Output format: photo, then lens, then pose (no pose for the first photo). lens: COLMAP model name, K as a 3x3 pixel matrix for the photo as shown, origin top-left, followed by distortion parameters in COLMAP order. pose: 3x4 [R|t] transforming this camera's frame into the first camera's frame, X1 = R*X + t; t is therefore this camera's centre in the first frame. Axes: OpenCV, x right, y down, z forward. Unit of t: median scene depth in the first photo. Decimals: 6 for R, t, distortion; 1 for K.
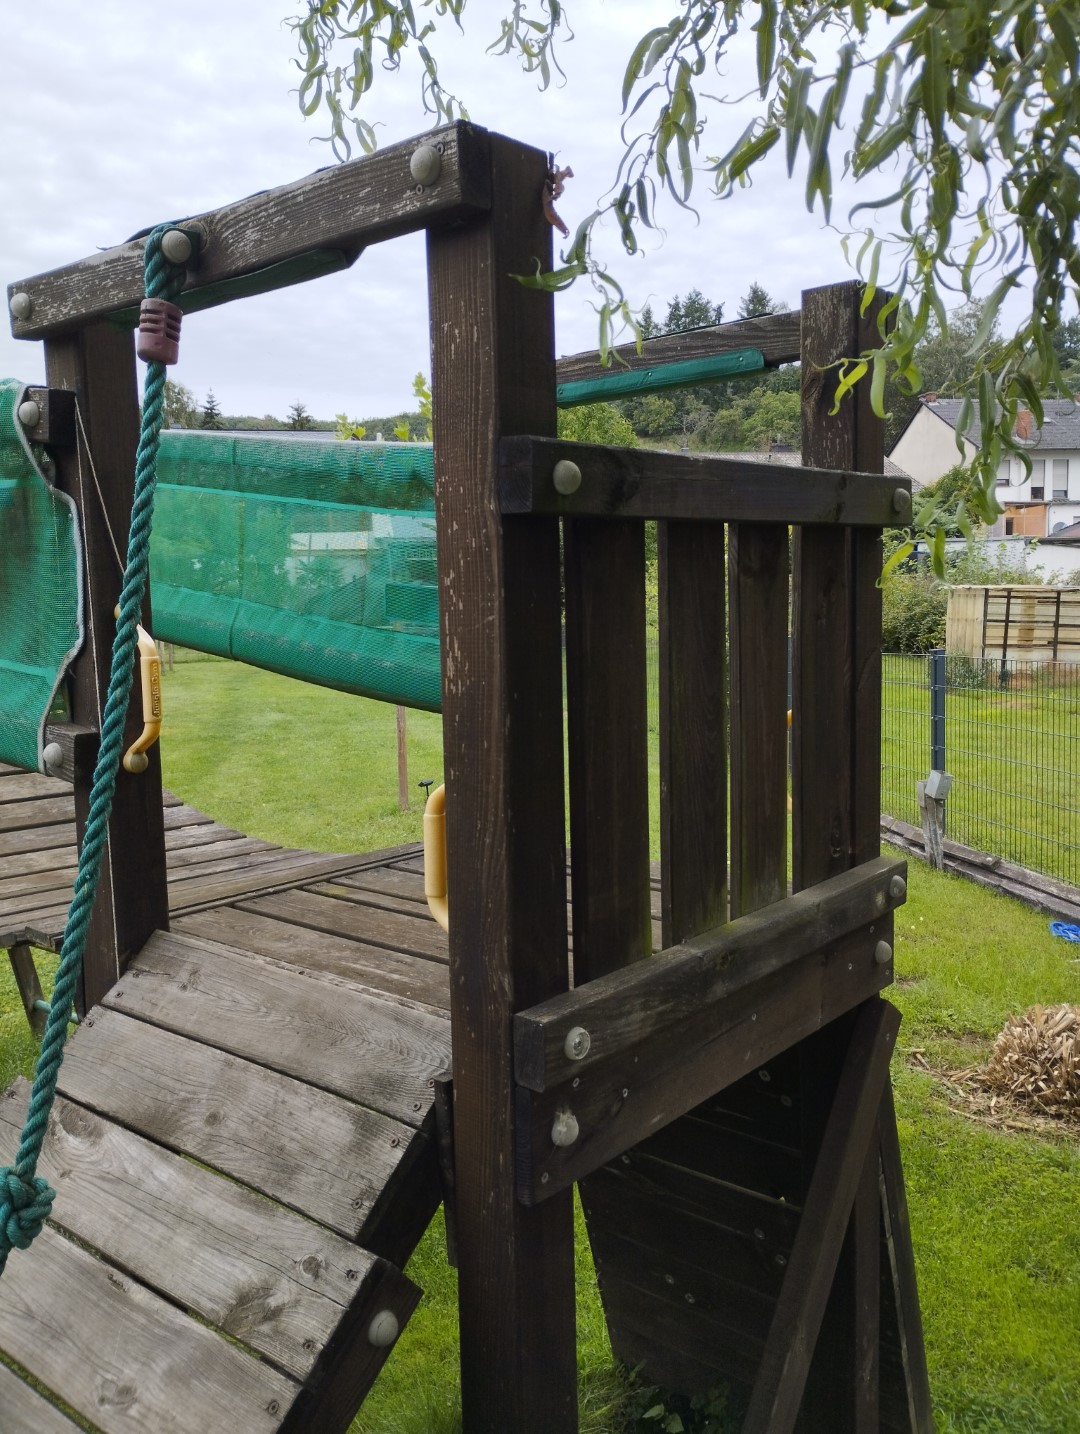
lens RADIAL K [[1218.7, 0, 525.6], [0, 1218.7, 713.6], [0, 0, 1]] dist [0.082914, -0.099457]
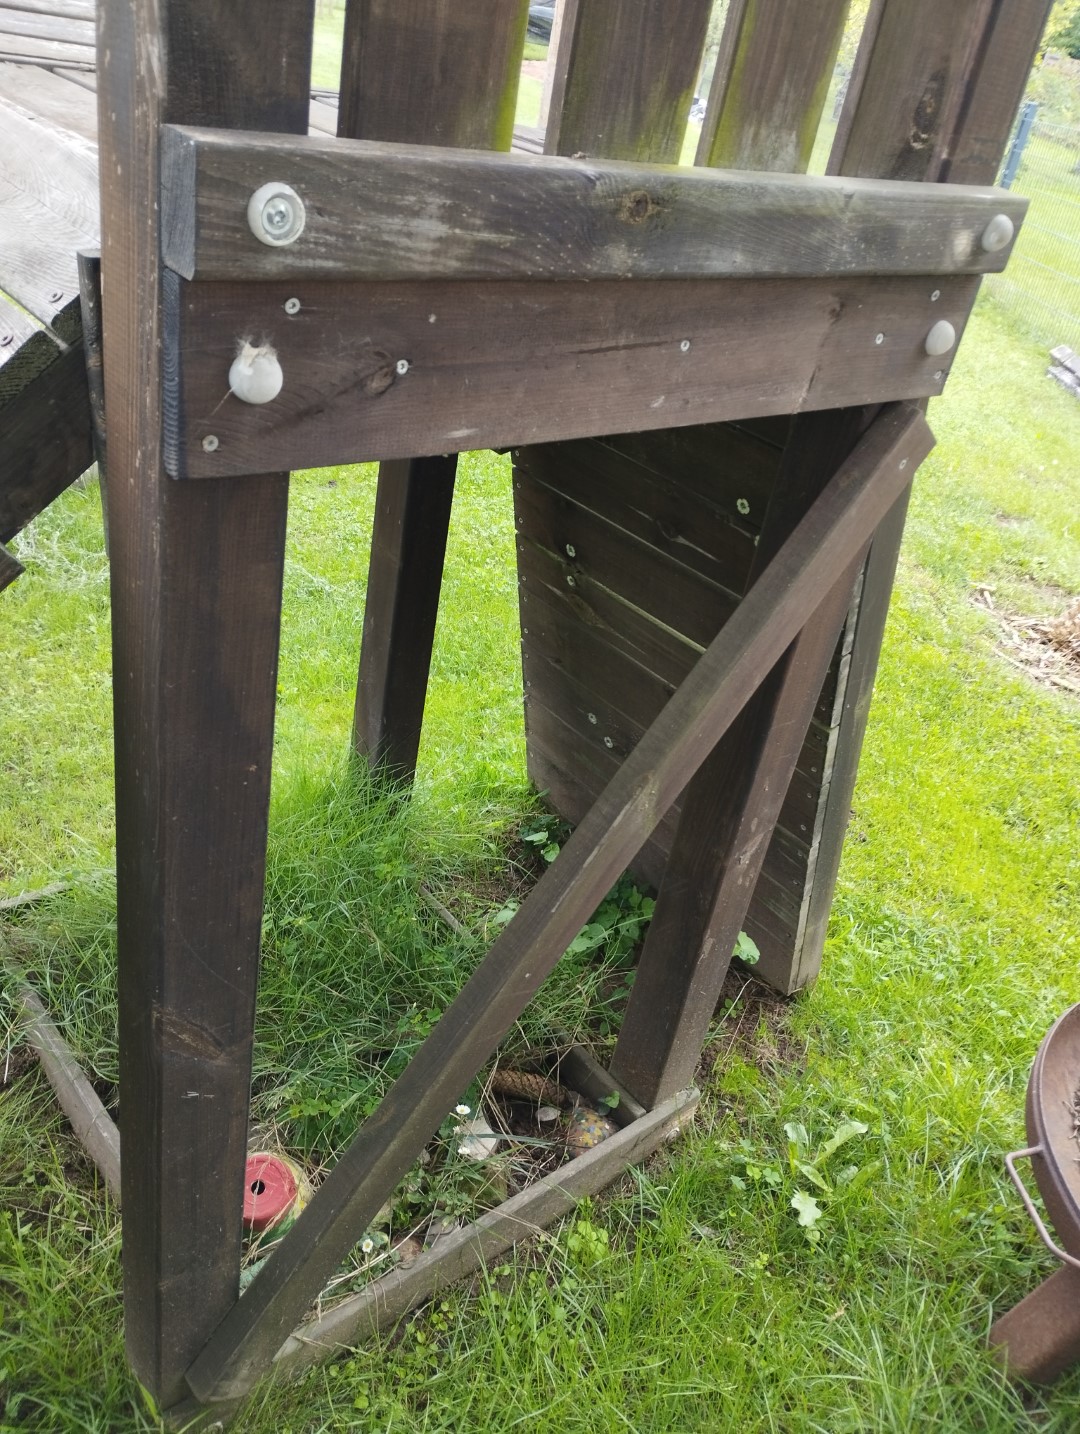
lens RADIAL K [[1218.7, 0, 525.6], [0, 1218.7, 713.6], [0, 0, 1]] dist [0.082914, -0.099457]
pose [[0.967352, 0.249410, -0.044991, 0.148772], [-0.208806, 0.884953, 0.416242, 0.137178], [0.143630, -0.393259, 0.908140, 0.272456]]
